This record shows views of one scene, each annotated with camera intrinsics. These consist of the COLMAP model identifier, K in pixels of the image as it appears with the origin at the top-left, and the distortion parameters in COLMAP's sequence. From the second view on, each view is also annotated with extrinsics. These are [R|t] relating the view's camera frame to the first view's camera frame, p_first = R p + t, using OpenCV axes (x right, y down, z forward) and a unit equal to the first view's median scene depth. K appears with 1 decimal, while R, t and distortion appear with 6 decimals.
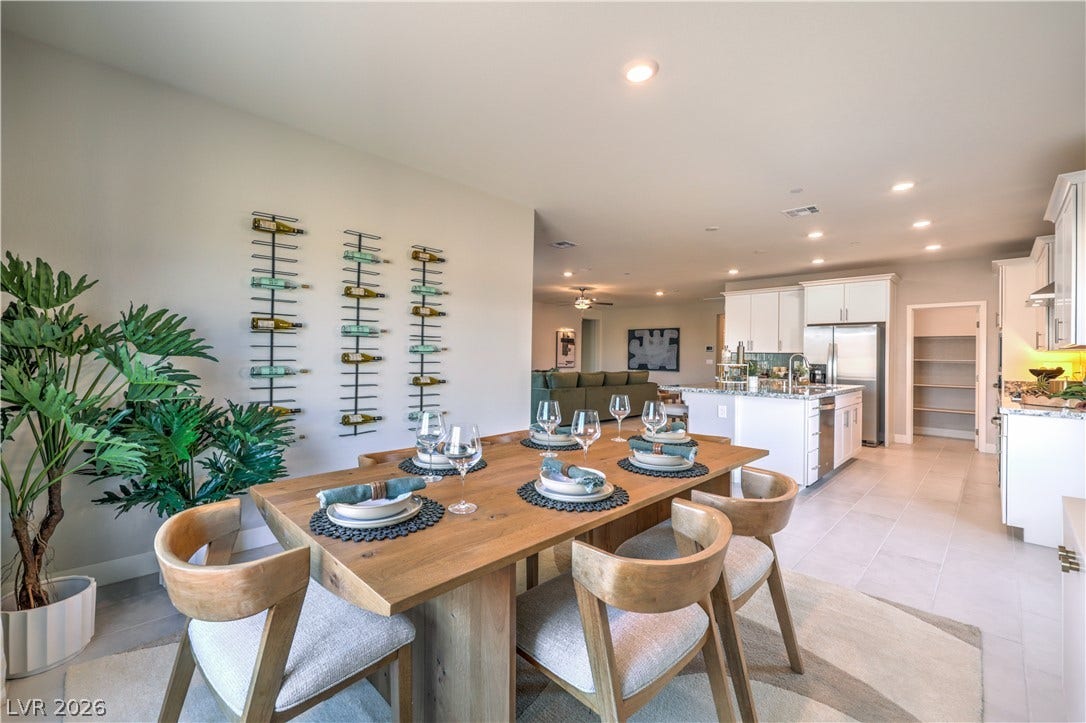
lens RADIAL K [[448.8, 0, 515.1], [0, 448.8, 352.4], [0, 0, 1]] dist [-0.000673, -0.000106]
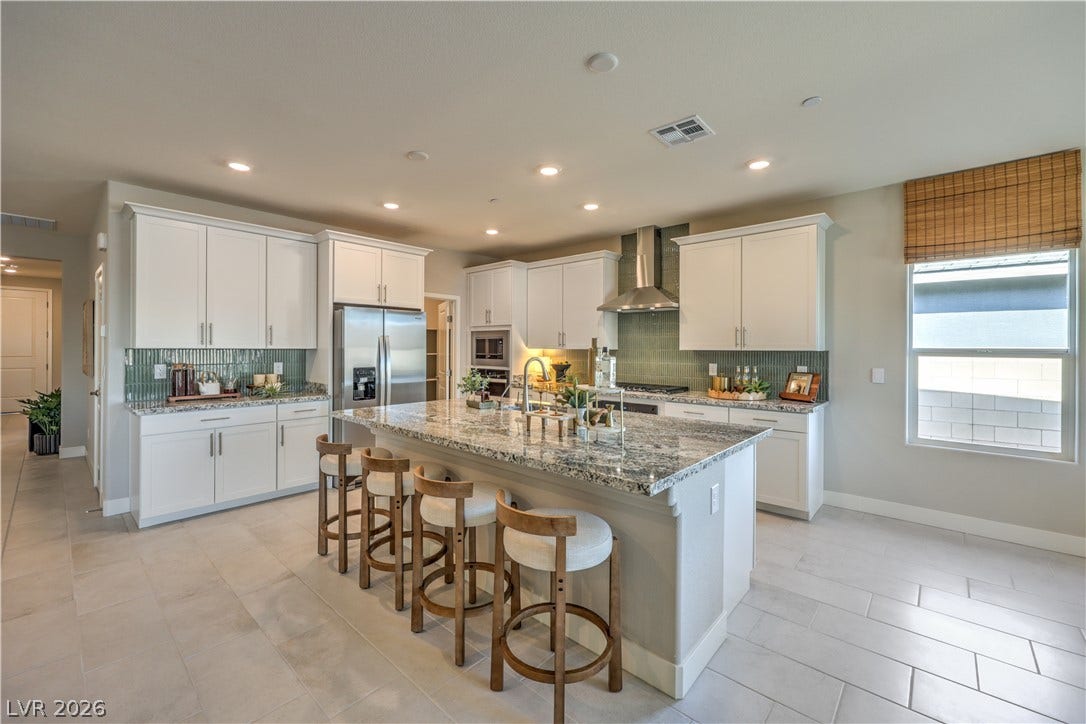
lens RADIAL K [[446.2, 0, 546.7], [0, 446.2, 347.4], [0, 0, 1]] dist [-0.001416, -0.000022]
pose [[-0.087655, -0.016238, 0.996019, 0.023551], [-0.015077, 0.999774, 0.014973, -0.014680], [-0.996037, -0.013705, -0.087880, 0.761928]]
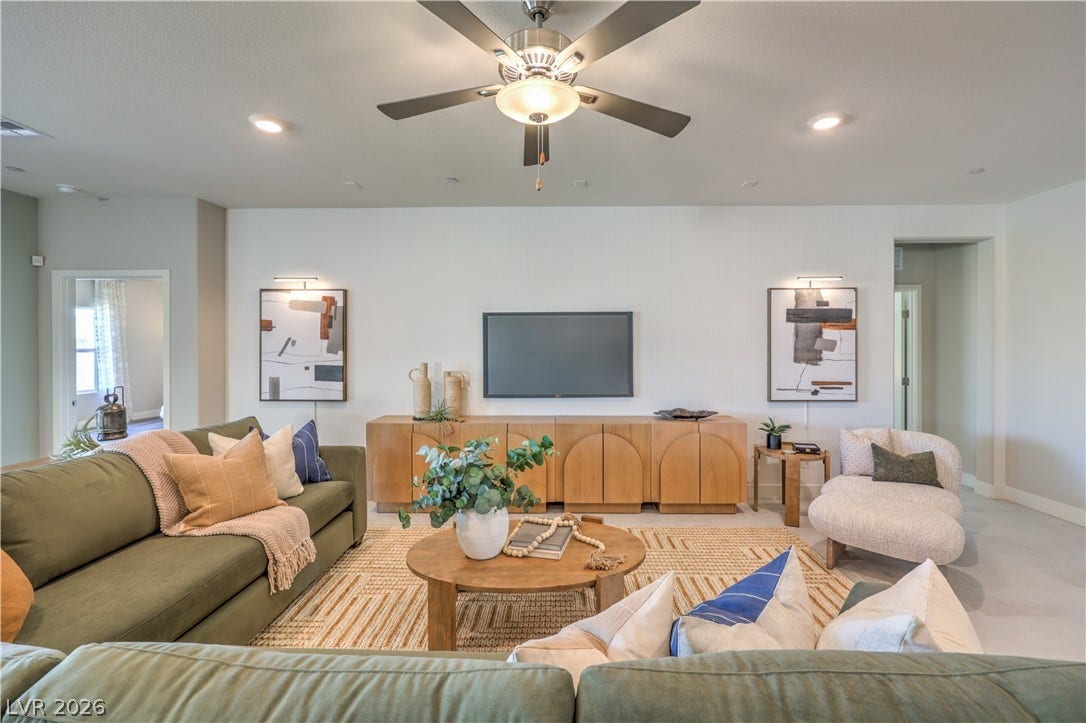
lens RADIAL K [[446.2, 0, 546.7], [0, 446.2, 346.9], [0, 0, 1]] dist [-0.001416, -0.000022]
pose [[0.719833, -0.014174, -0.694003, 0.355878], [0.018834, 0.999822, -0.000885, -0.014427], [0.693892, -0.012434, 0.719972, 1.178276]]
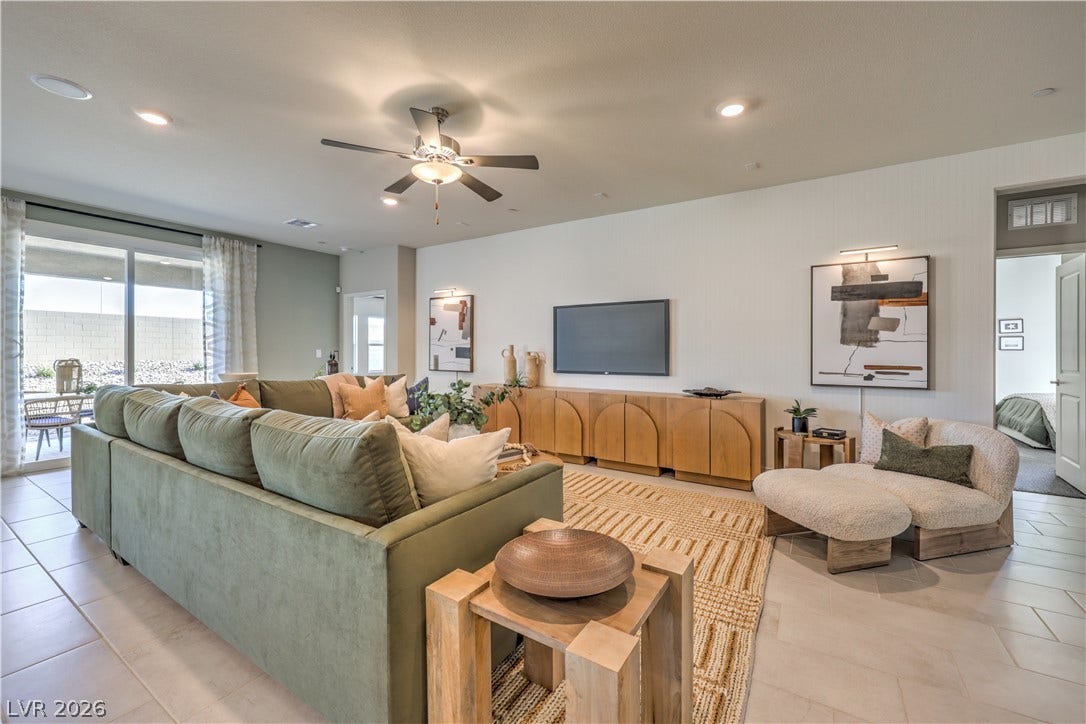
lens RADIAL K [[437.8, 0, 548.8], [0, 437.8, 351.5], [0, 0, 1]] dist [-0.000366, -0.000029]
pose [[0.253817, -0.012626, -0.967170, 0.596001], [0.009303, 0.999900, -0.010612, 0.021553], [0.967207, -0.006304, 0.253909, 1.342794]]
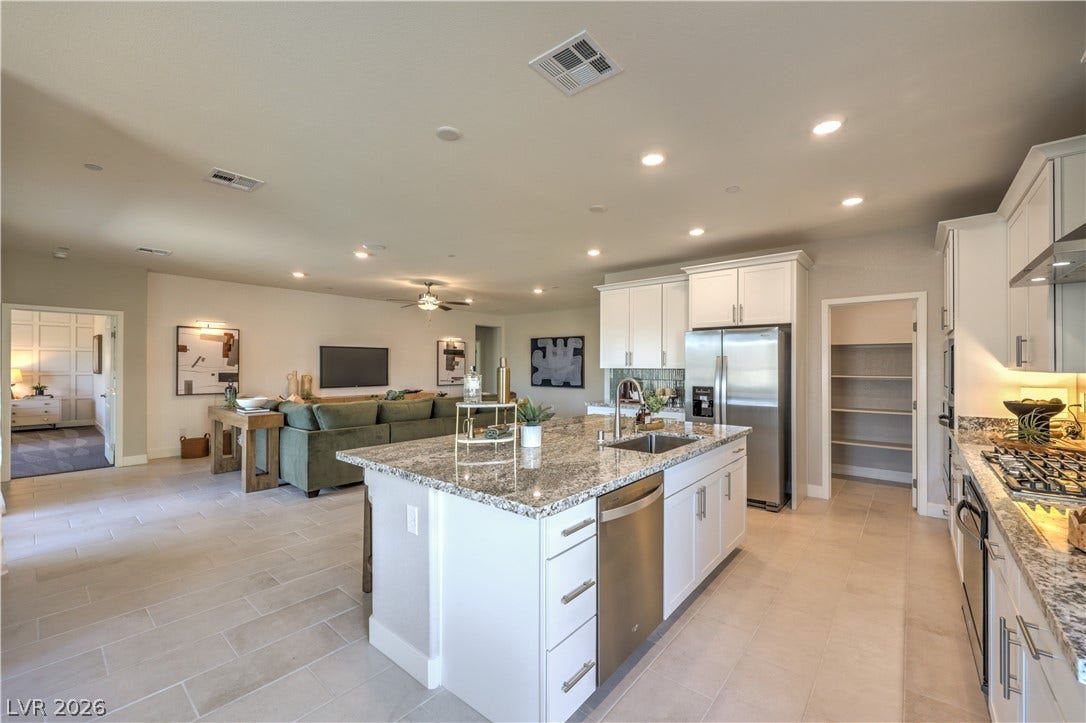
lens RADIAL K [[434.4, 0, 544.9], [0, 434.4, 365.2], [0, 0, 1]] dist [-0.001014, -0.000155]
pose [[0.992936, -0.012428, 0.118000, 0.342509], [0.011517, 0.999898, 0.008400, -0.013599], [-0.118092, -0.006982, 0.992978, 0.356130]]
